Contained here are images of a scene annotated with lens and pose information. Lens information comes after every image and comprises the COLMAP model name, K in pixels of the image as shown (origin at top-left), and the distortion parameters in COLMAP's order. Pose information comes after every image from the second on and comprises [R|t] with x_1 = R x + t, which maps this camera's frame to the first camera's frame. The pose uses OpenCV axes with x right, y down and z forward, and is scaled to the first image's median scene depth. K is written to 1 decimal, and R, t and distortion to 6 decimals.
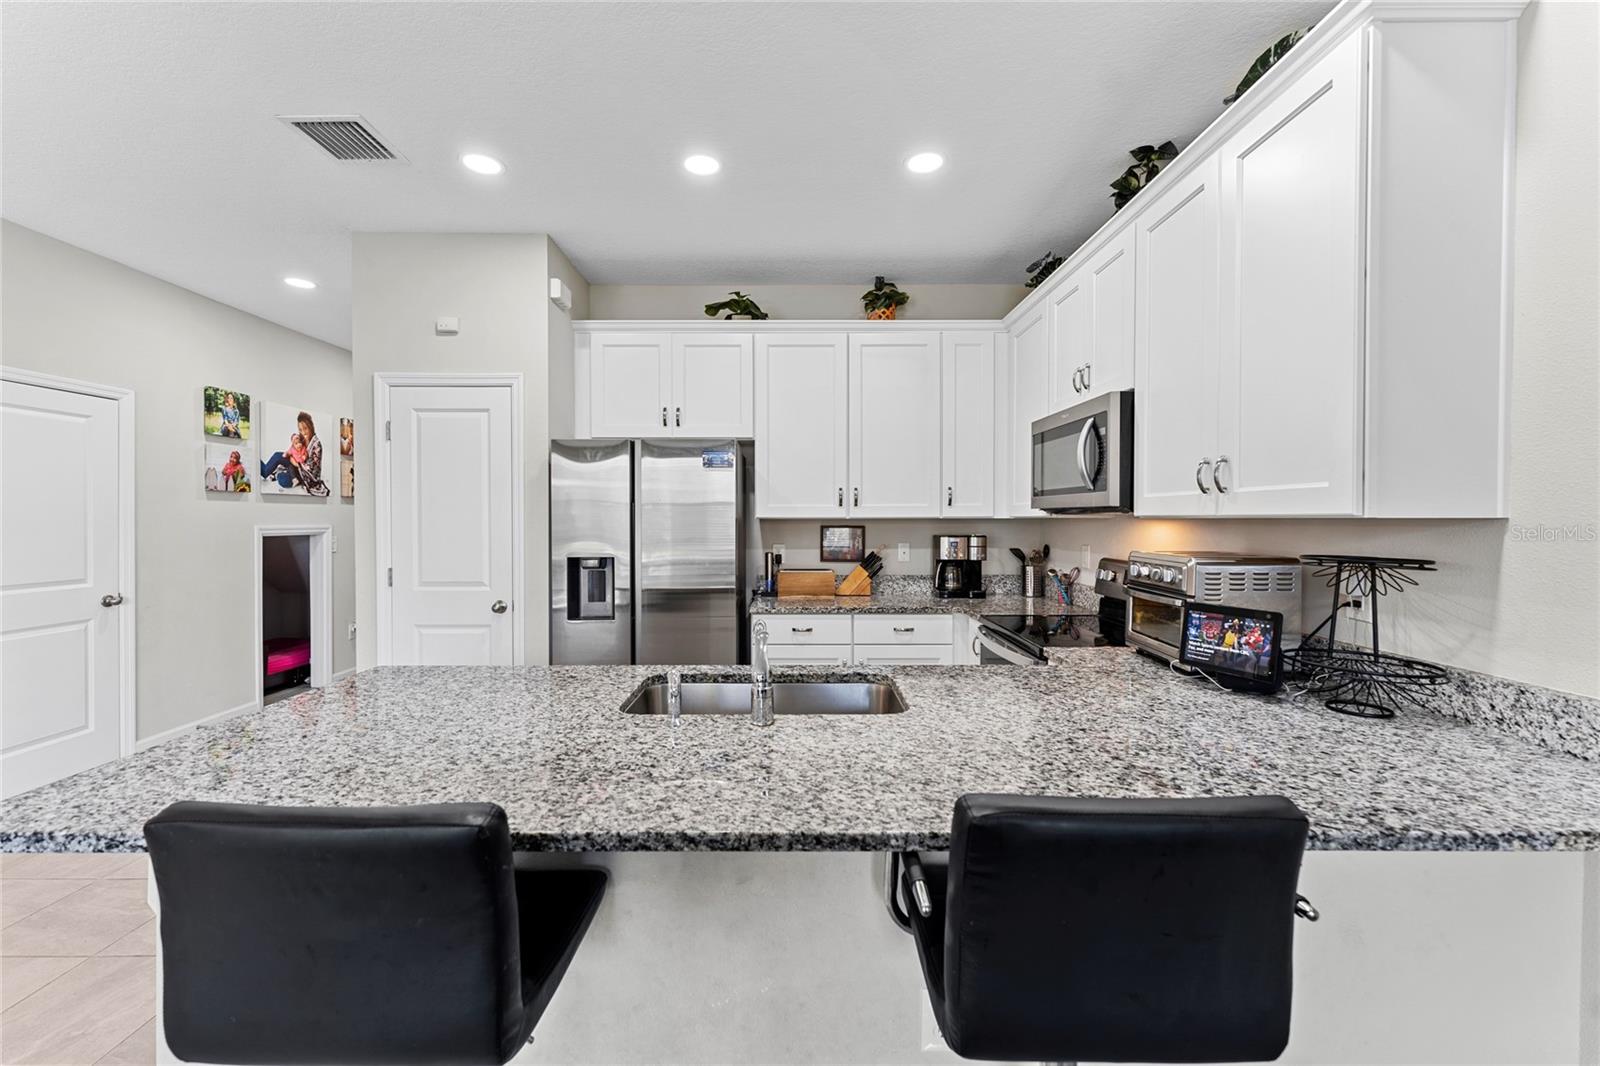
lens RADIAL K [[643.0, 0, 797.1], [0, 643.0, 528.1], [0, 0, 1]] dist [0.002090, -0.000135]
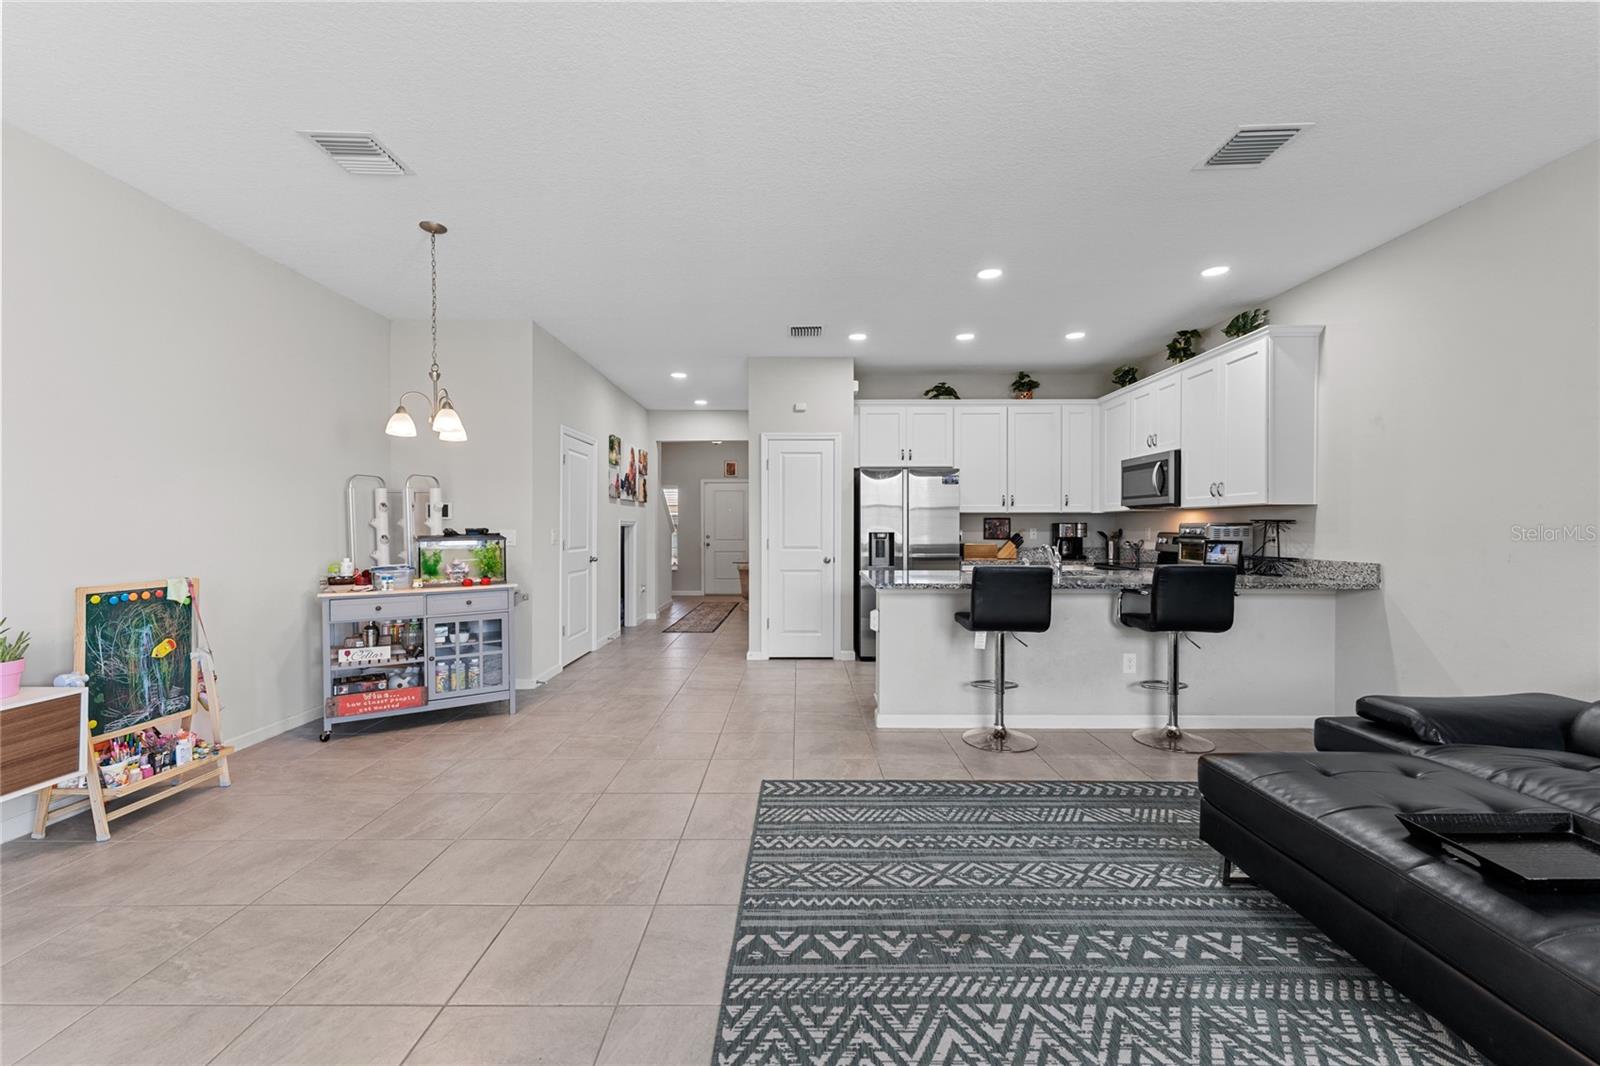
lens RADIAL K [[643.0, 0, 798.8], [0, 643.0, 532.9], [0, 0, 1]] dist [0.002090, -0.000135]
pose [[0.999950, -0.000021, -0.010032, -0.531404], [-0.000046, 0.999977, -0.006754, 0.057741], [0.010032, 0.006754, 0.999927, -0.845540]]
